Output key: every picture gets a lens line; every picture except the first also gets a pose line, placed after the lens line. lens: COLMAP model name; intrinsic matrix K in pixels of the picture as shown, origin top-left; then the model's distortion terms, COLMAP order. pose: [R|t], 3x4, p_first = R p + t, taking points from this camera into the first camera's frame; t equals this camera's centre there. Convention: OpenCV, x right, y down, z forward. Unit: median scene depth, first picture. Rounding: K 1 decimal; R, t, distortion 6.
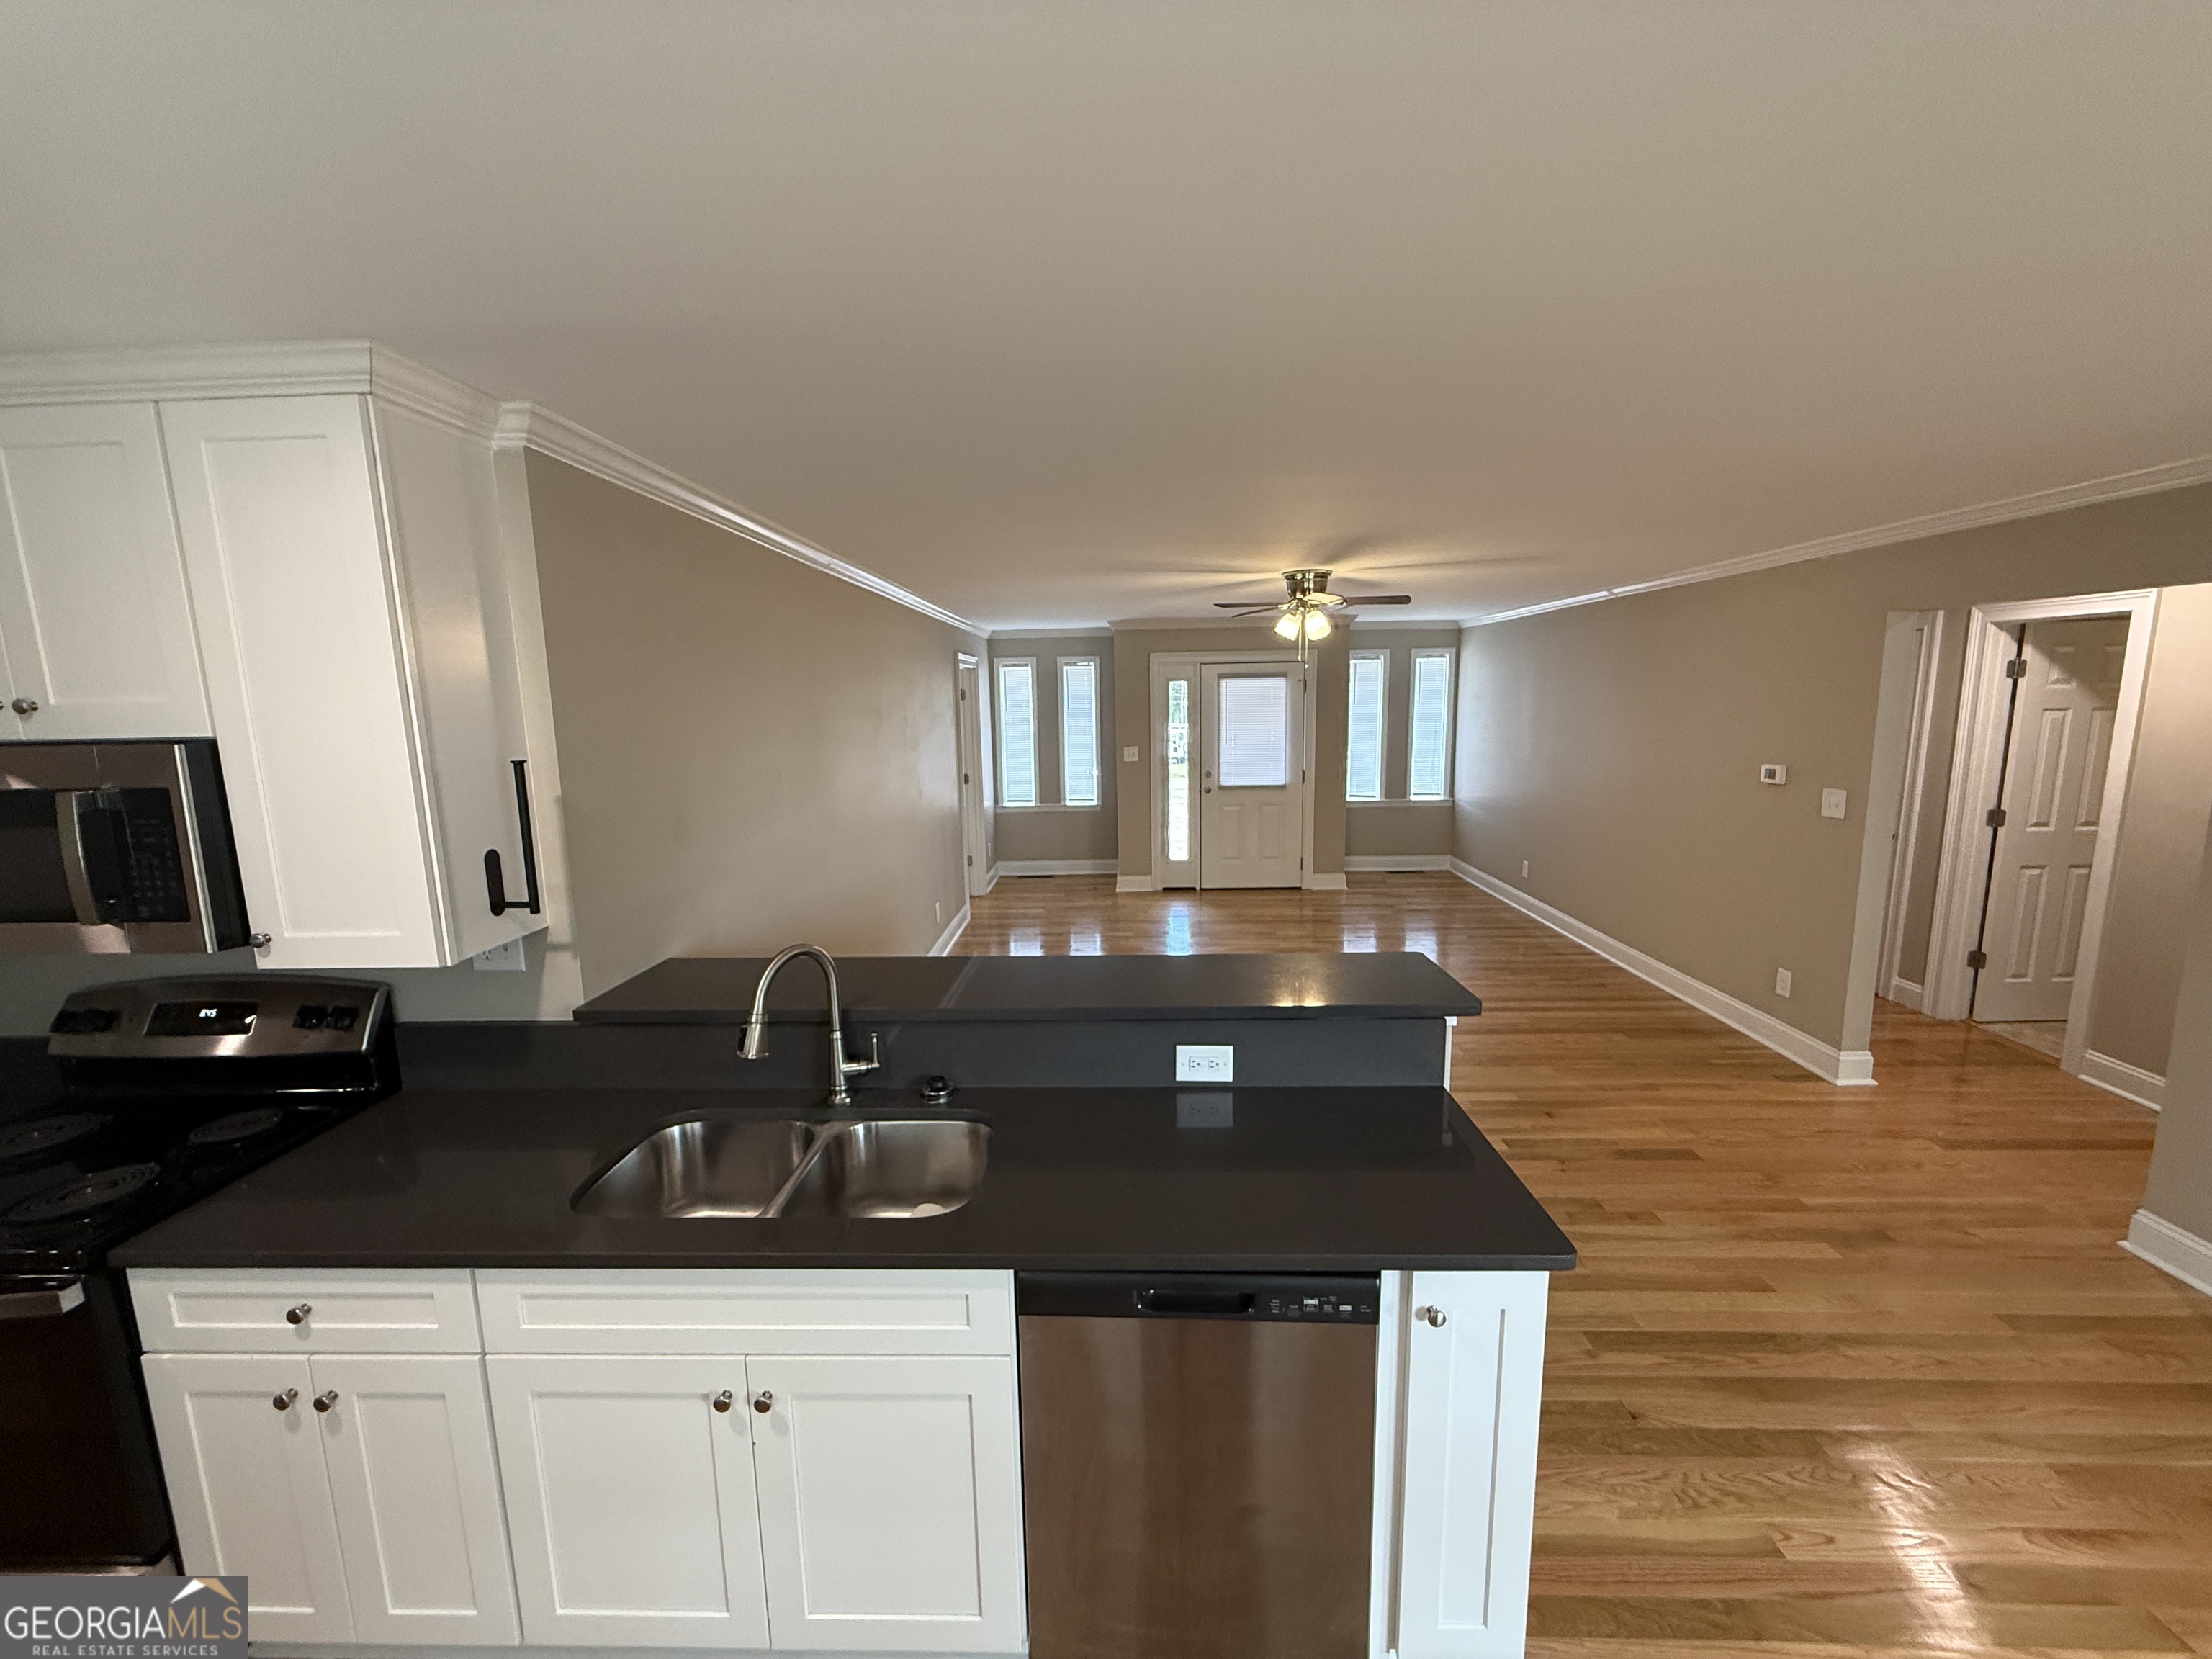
lens RADIAL K [[884.1, 0, 1097.6], [0, 884.1, 829.7], [0, 0, 1]] dist [0.000744, -0.000413]
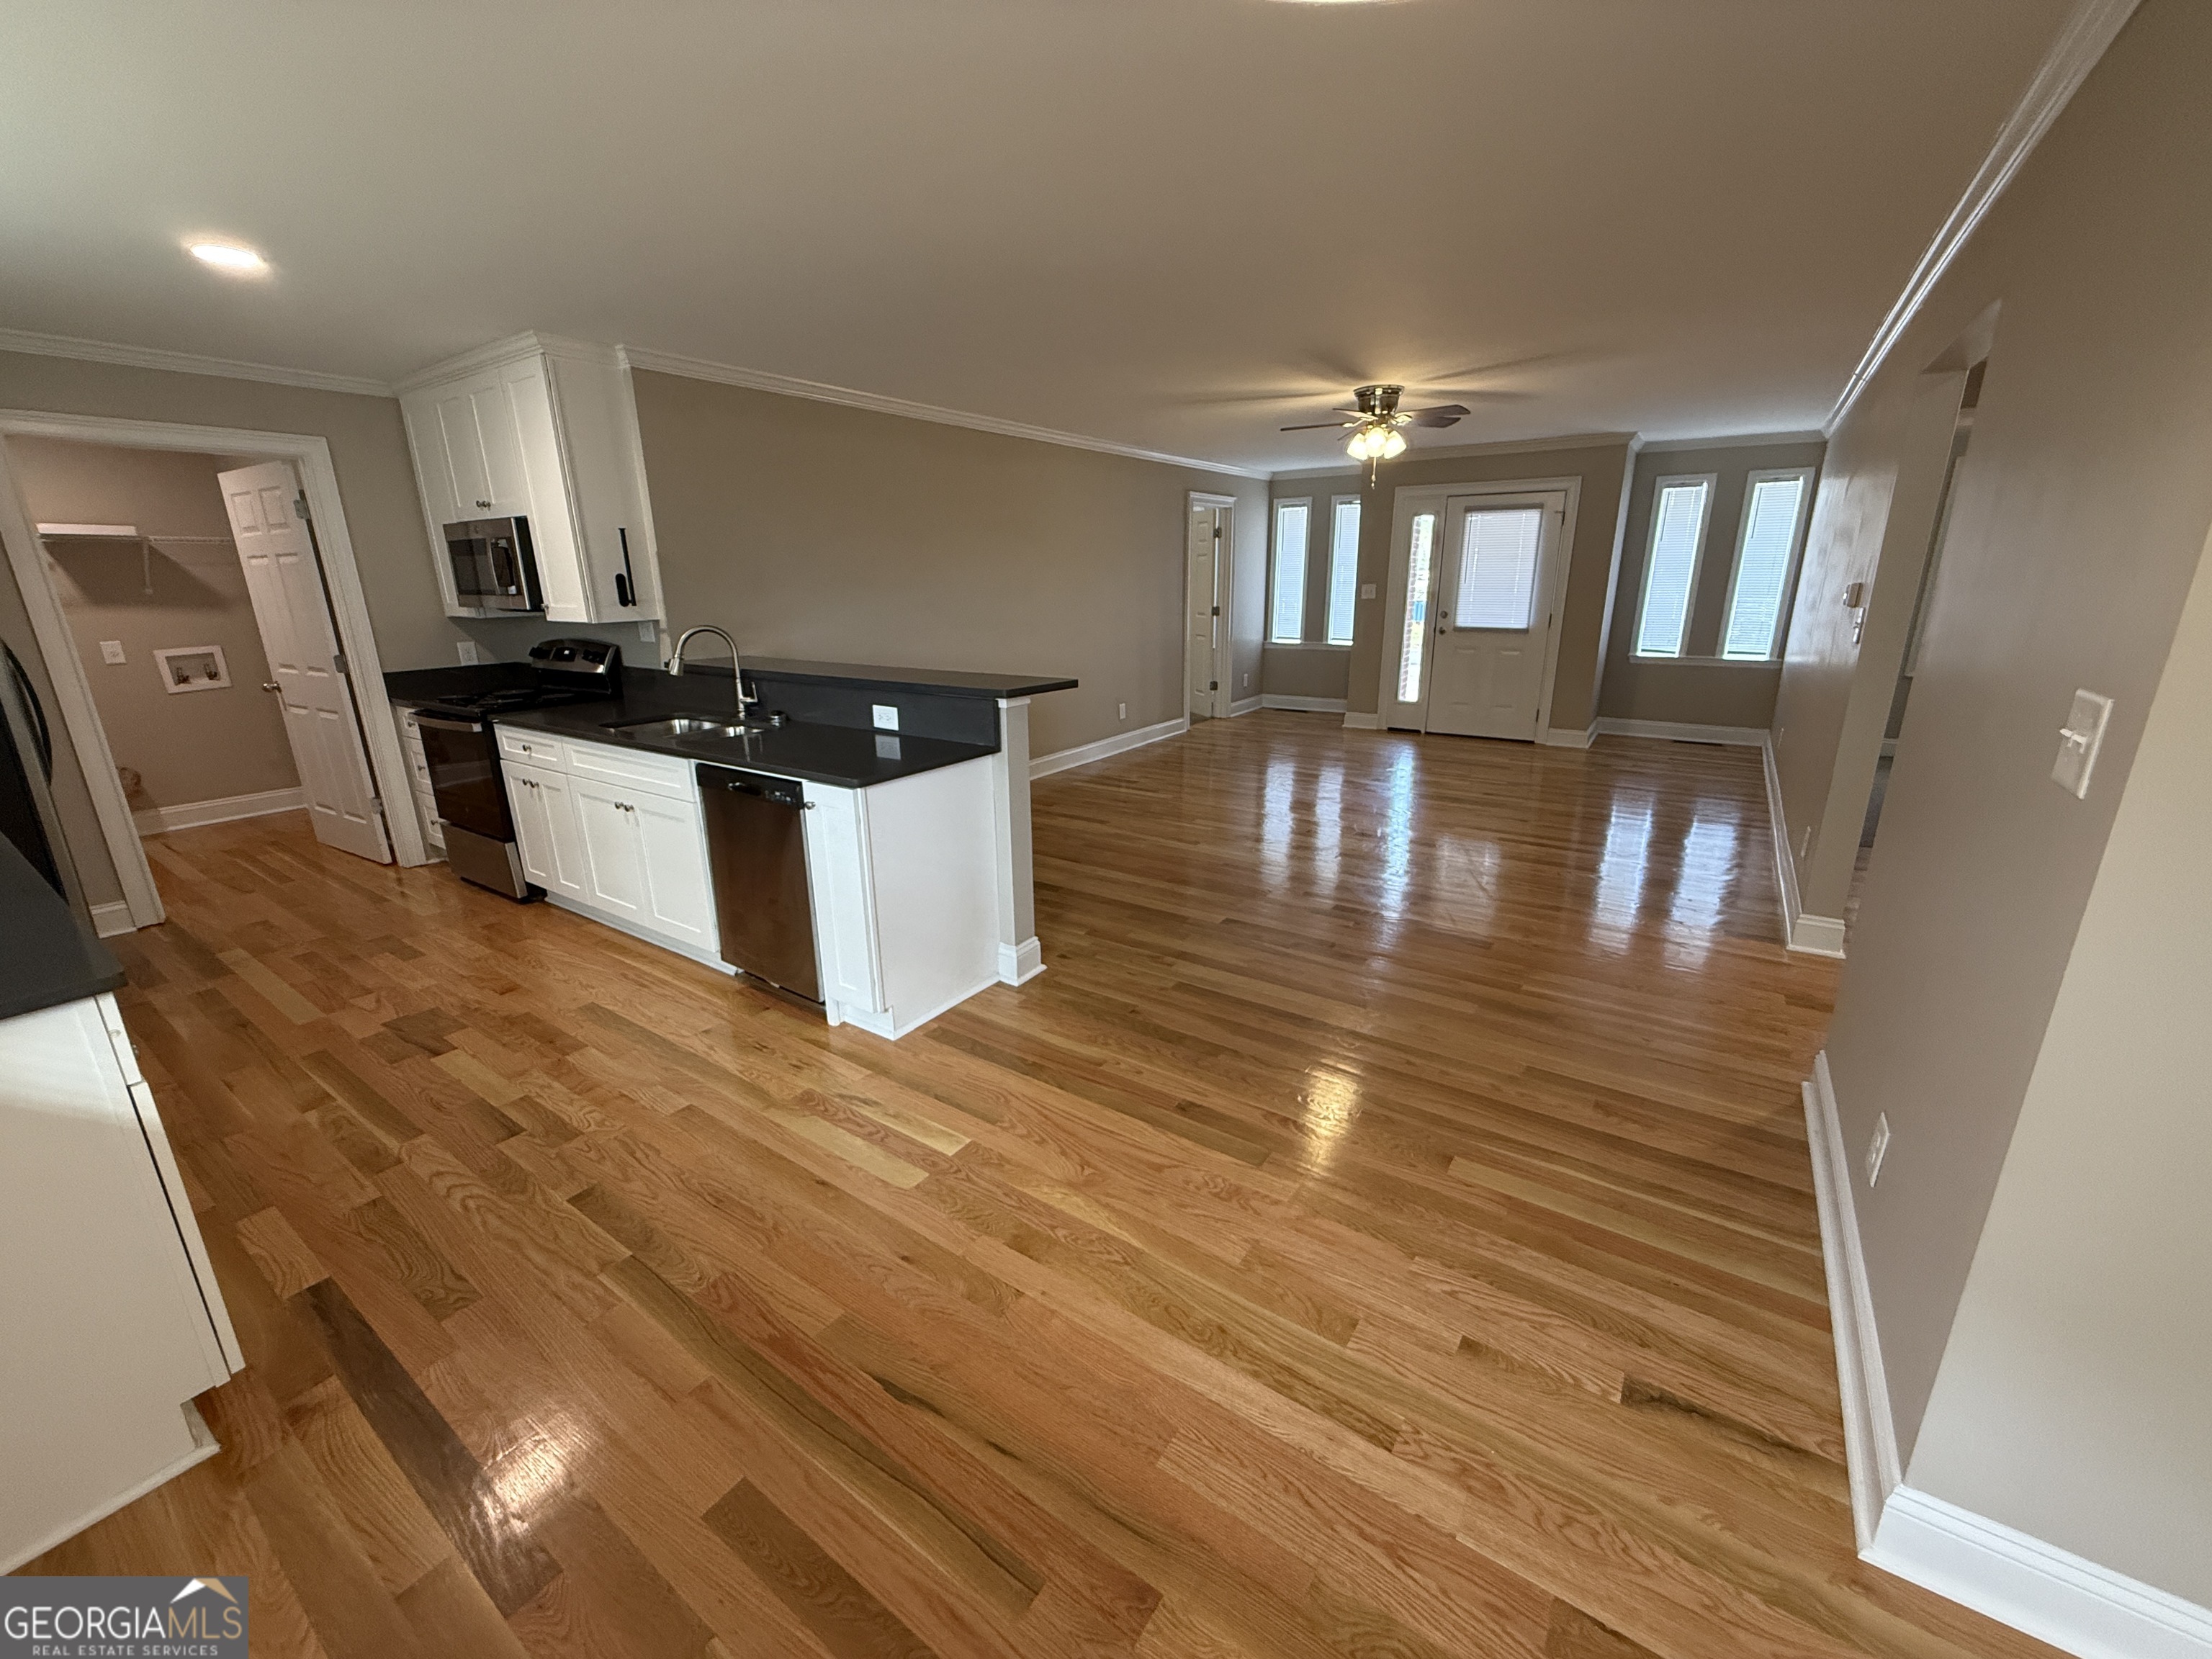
lens RADIAL K [[884.1, 0, 1097.6], [0, 884.1, 829.7], [0, 0, 1]] dist [0.000744, -0.000413]
pose [[0.841452, 0.160249, -0.516021, 0.601087], [-0.085216, 0.982415, 0.166129, 0.072126], [0.533569, -0.095816, 0.840311, -0.091539]]
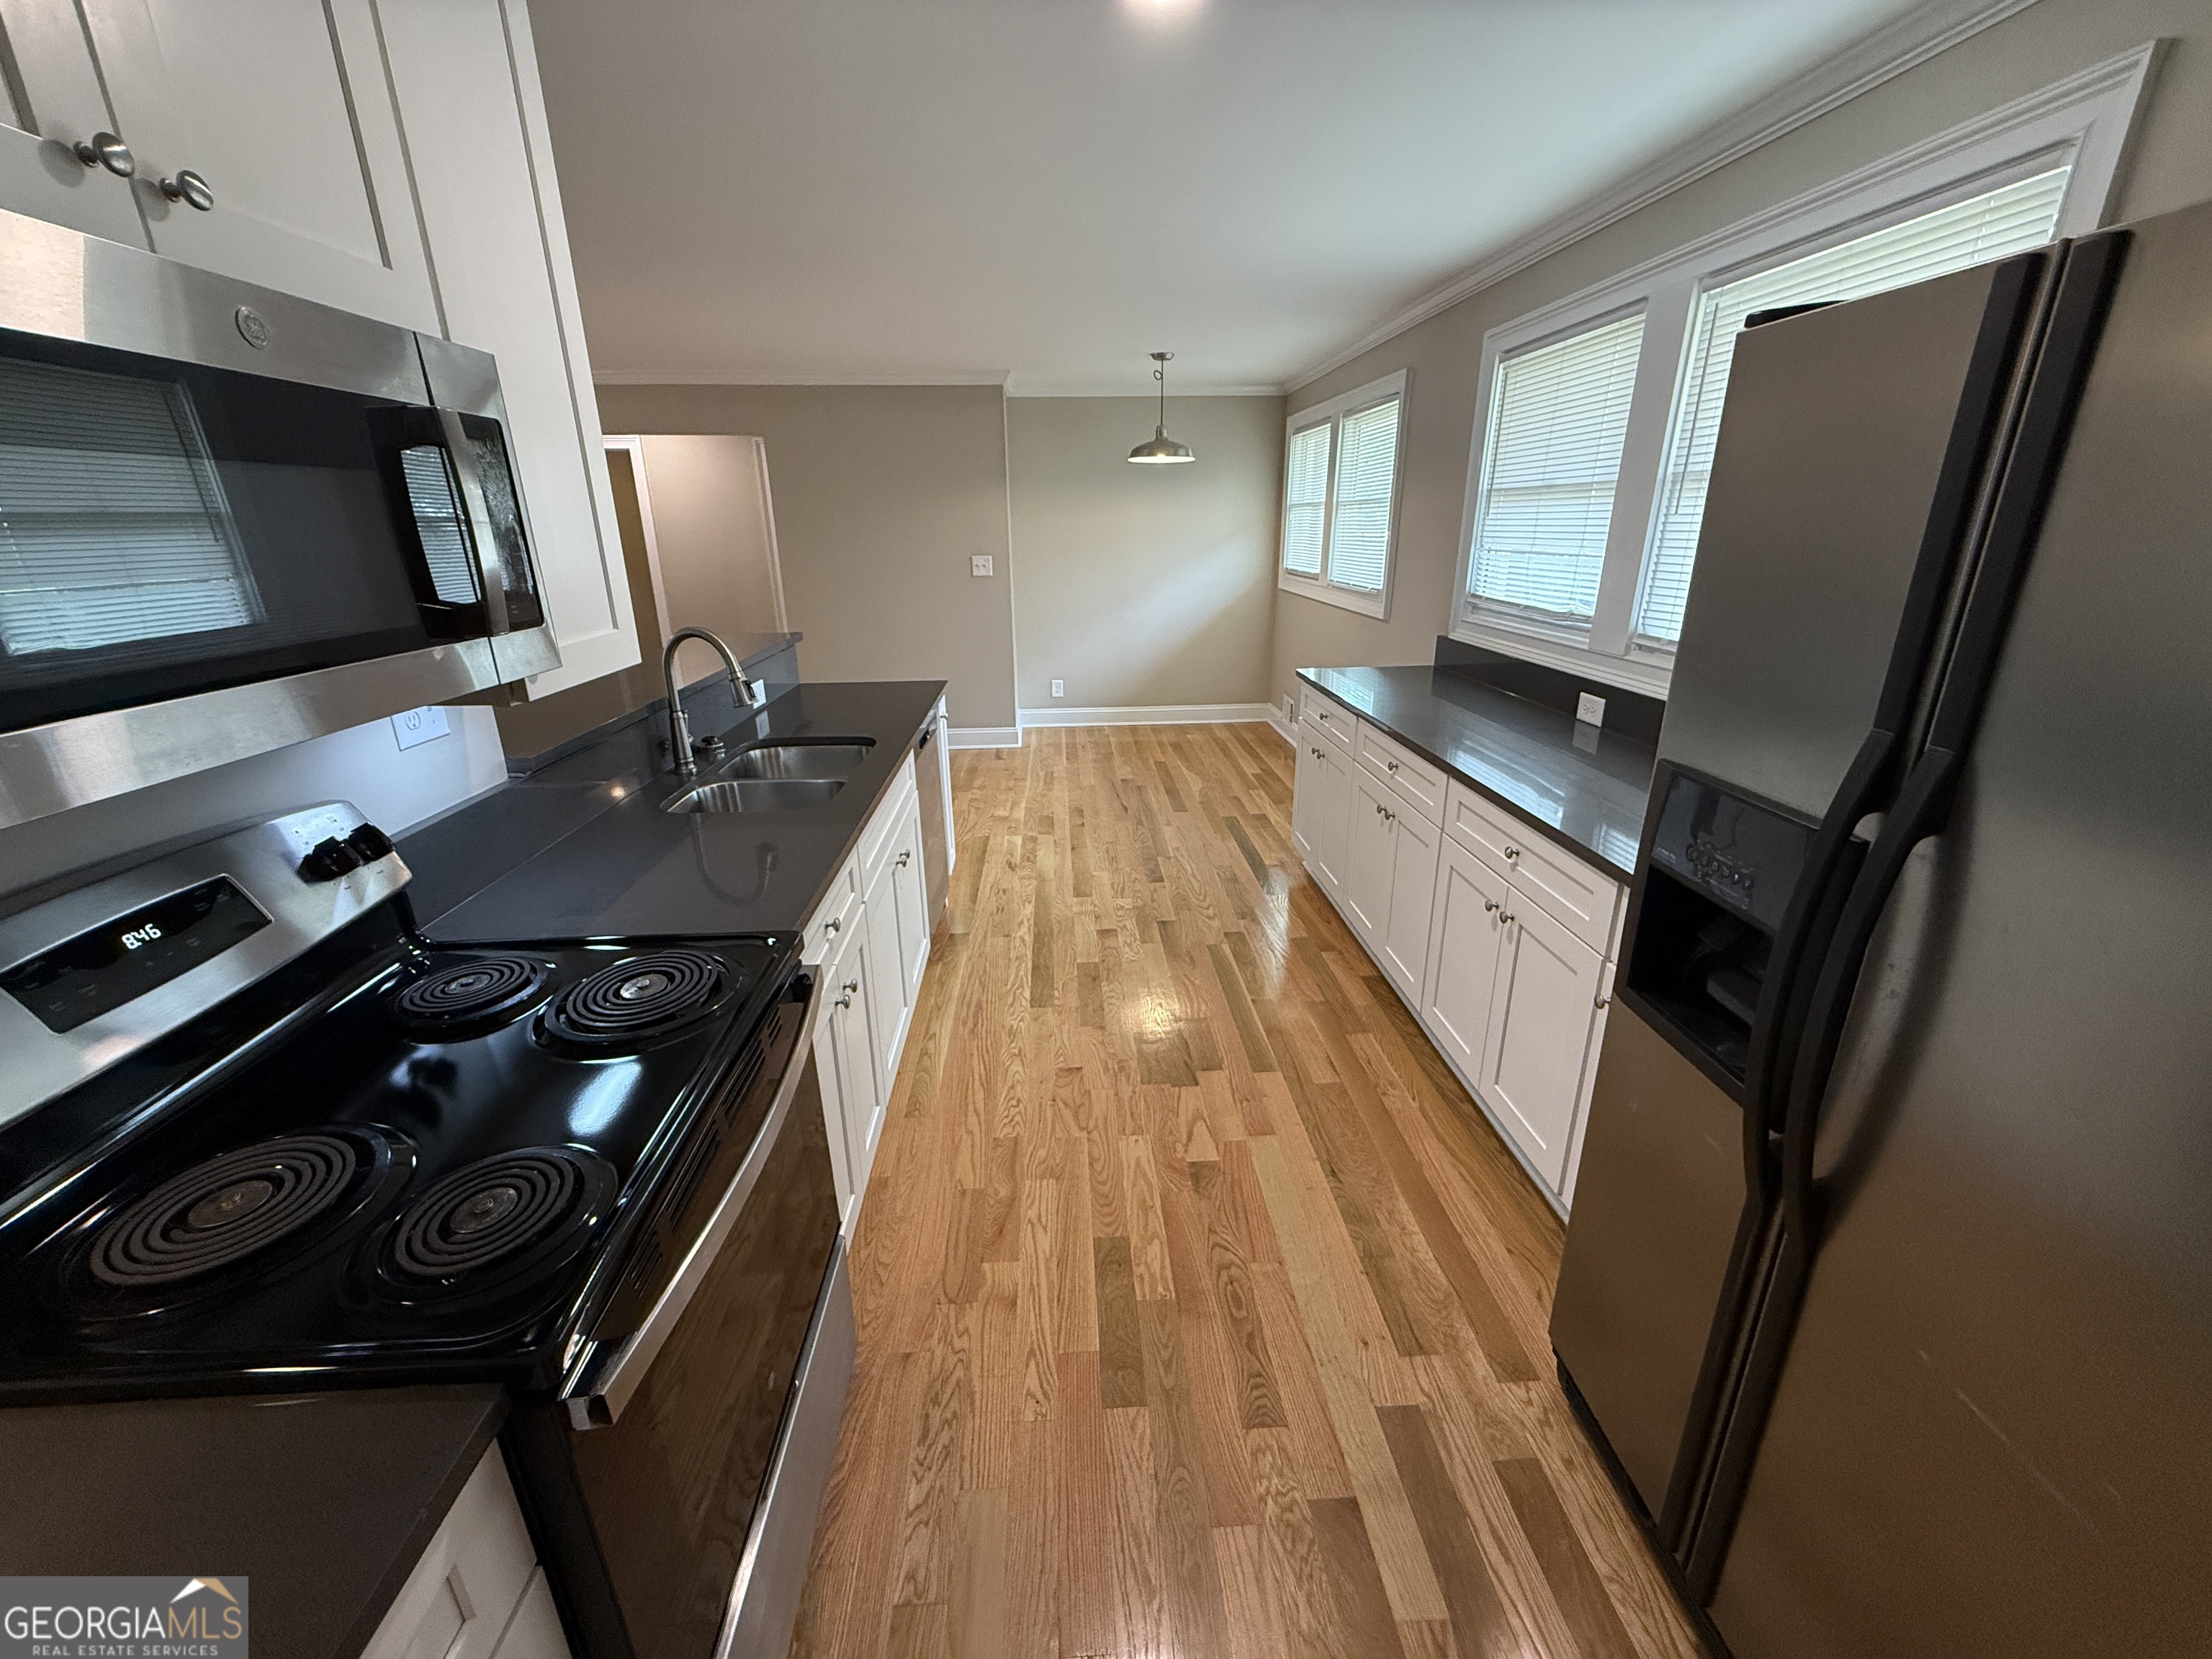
lens RADIAL K [[875.4, 0, 1099.9], [0, 875.4, 827.4], [0, 0, 1]] dist [-0.000985, -0.000249]
pose [[-0.088001, -0.309389, 0.946855, -0.659486], [0.161190, 0.933592, 0.320037, 0.038407], [-0.982992, 0.180787, -0.032287, 0.221836]]
